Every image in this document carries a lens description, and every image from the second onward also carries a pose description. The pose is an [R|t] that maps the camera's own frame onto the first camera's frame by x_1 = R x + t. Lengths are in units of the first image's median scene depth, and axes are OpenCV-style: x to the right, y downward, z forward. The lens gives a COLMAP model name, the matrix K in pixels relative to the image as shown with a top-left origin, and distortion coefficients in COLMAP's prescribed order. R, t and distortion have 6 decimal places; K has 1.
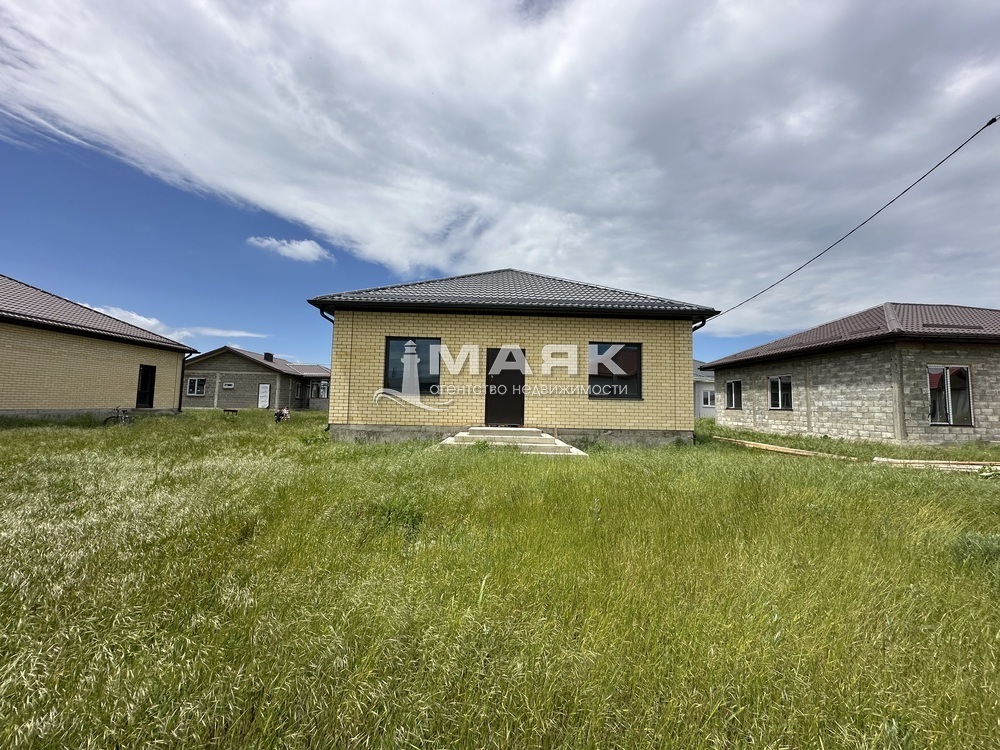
lens RADIAL K [[401.6, 0, 500.6], [0, 401.6, 383.7], [0, 0, 1]] dist [0.001707, 0.000142]
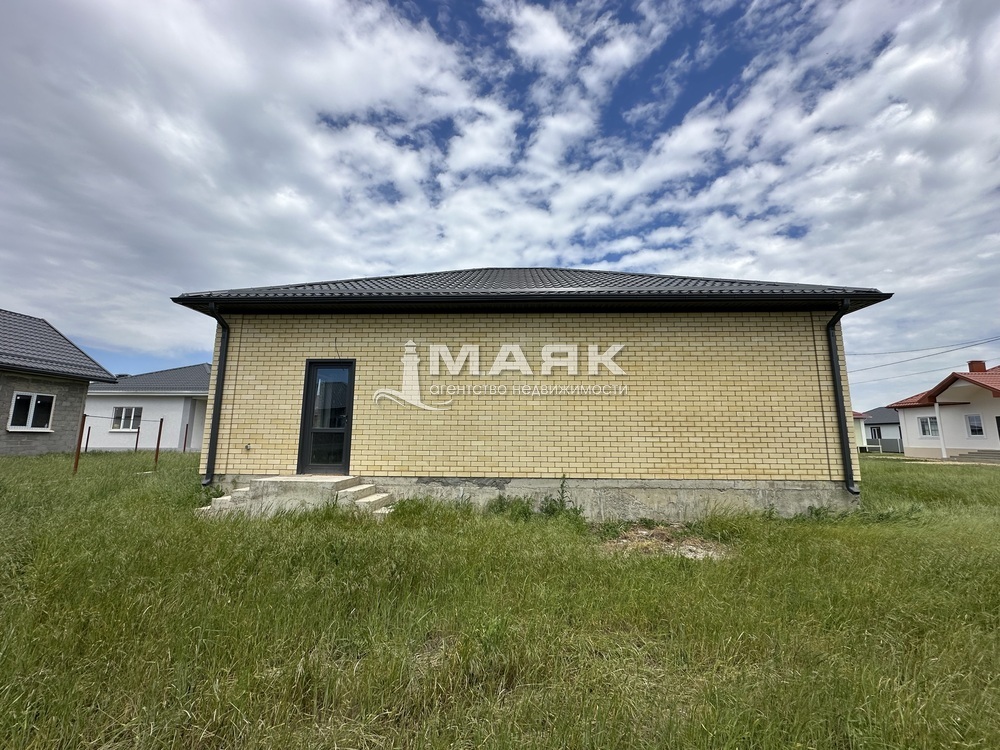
lens RADIAL K [[401.6, 0, 500.6], [0, 401.6, 383.7], [0, 0, 1]] dist [0.001707, 0.000142]
pose [[0.083169, 0.112729, 0.990139, -0.084441], [-0.062423, 0.992219, -0.107722, 0.001719], [-0.994578, -0.052848, 0.089559, 0.083351]]
